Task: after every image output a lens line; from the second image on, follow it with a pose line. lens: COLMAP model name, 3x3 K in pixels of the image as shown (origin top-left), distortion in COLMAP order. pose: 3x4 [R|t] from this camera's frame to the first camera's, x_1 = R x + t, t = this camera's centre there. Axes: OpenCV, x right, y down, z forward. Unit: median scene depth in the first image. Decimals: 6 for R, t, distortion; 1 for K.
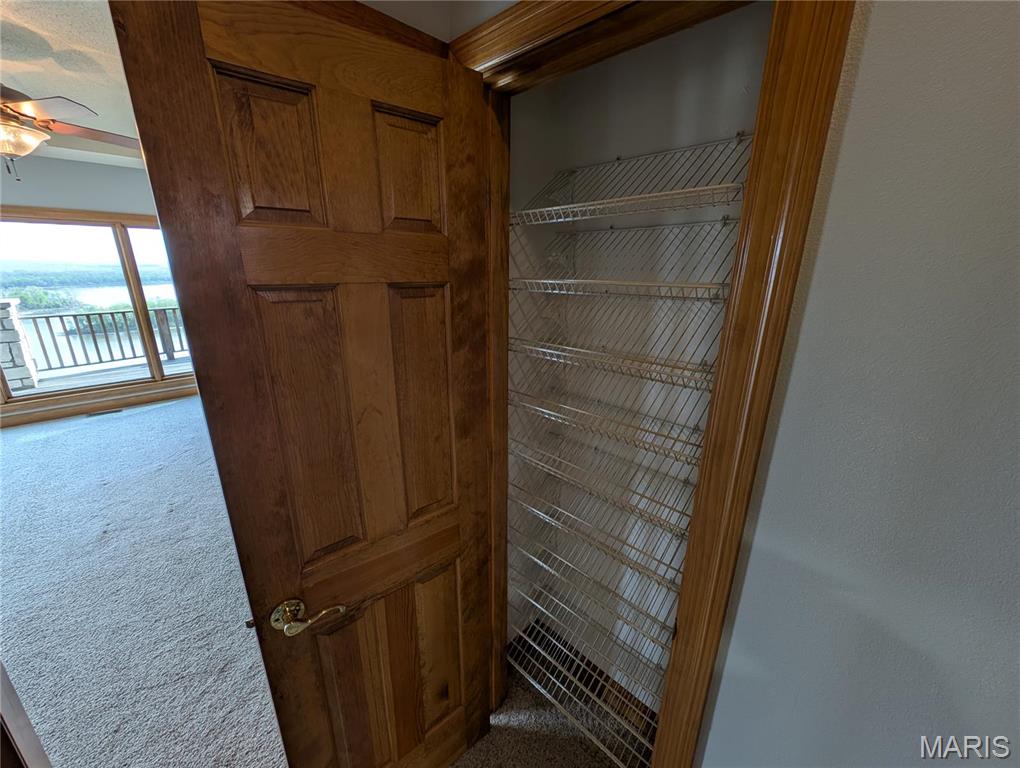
lens RADIAL K [[391.0, 0, 515.7], [0, 391.0, 384.6], [0, 0, 1]] dist [0.001035, -0.000426]
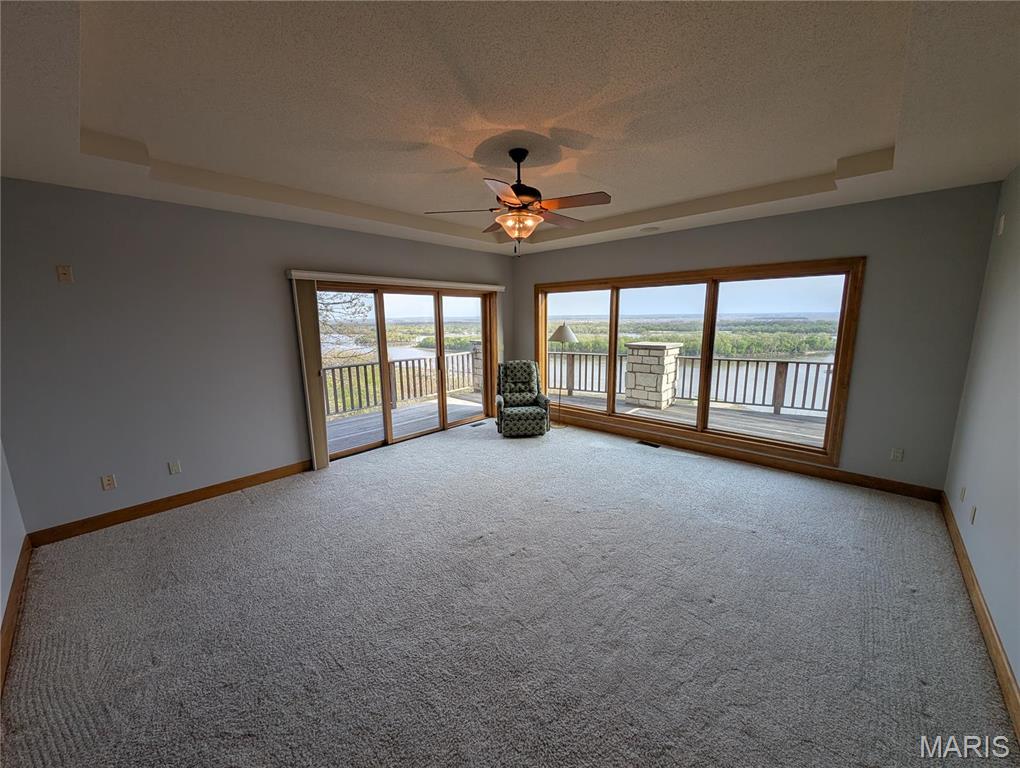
lens RADIAL K [[391.0, 0, 514.3], [0, 391.0, 386.9], [0, 0, 1]] dist [0.001035, -0.000426]
pose [[0.042704, 0.169271, -0.984644, 0.032091], [-0.283465, 0.947096, 0.150523, -0.157651], [0.958031, 0.272684, 0.088427, 0.509887]]
